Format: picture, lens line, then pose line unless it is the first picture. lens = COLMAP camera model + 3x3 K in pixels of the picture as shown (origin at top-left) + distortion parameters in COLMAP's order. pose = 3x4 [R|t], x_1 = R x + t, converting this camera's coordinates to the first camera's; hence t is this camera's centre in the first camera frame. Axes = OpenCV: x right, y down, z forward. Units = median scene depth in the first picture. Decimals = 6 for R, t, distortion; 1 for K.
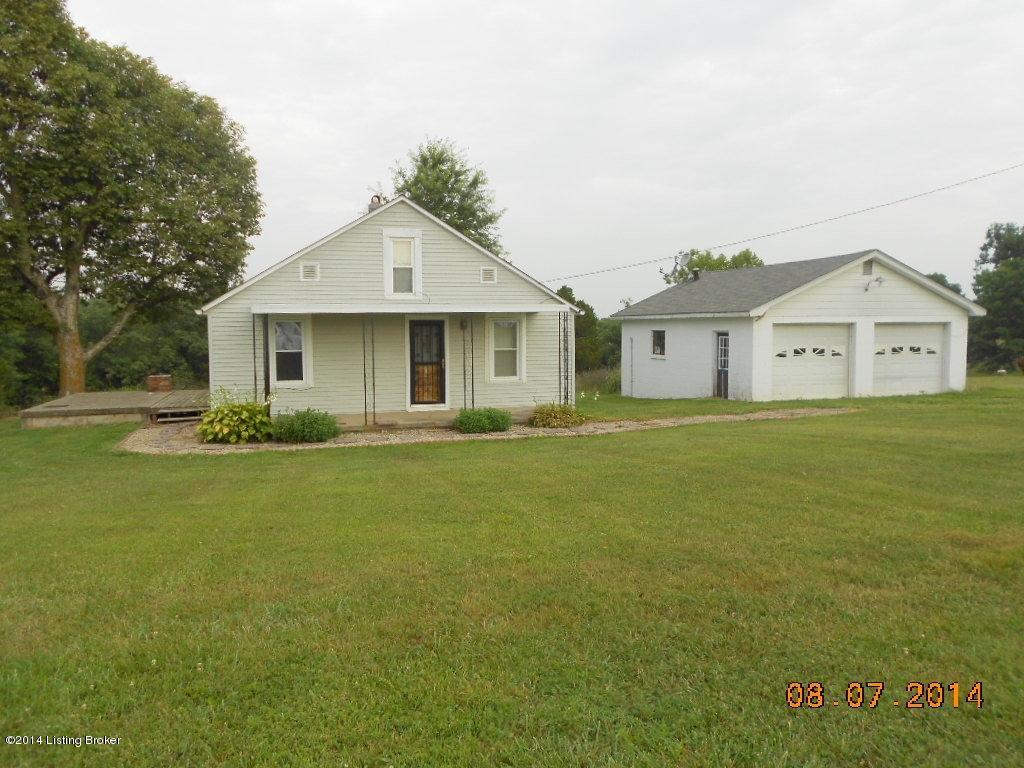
lens RADIAL K [[790.4, 0, 512.0], [0, 790.4, 384.0], [0, 0, 1]] dist [0.010971, -0.004196]
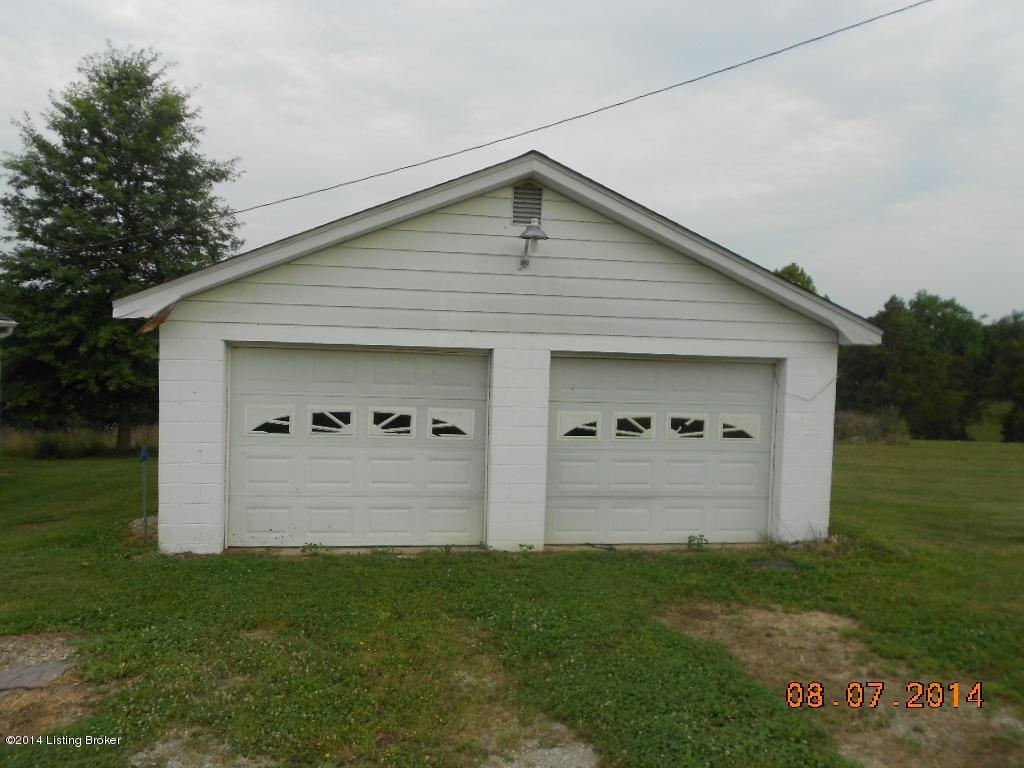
lens RADIAL K [[790.4, 0, 512.0], [0, 790.4, 384.0], [0, 0, 1]] dist [0.010971, -0.004196]
pose [[0.990703, 0.045847, -0.128085, 0.471325], [-0.049162, 0.998530, -0.022838, -0.050869], [0.126850, 0.028923, 0.991500, 0.602503]]
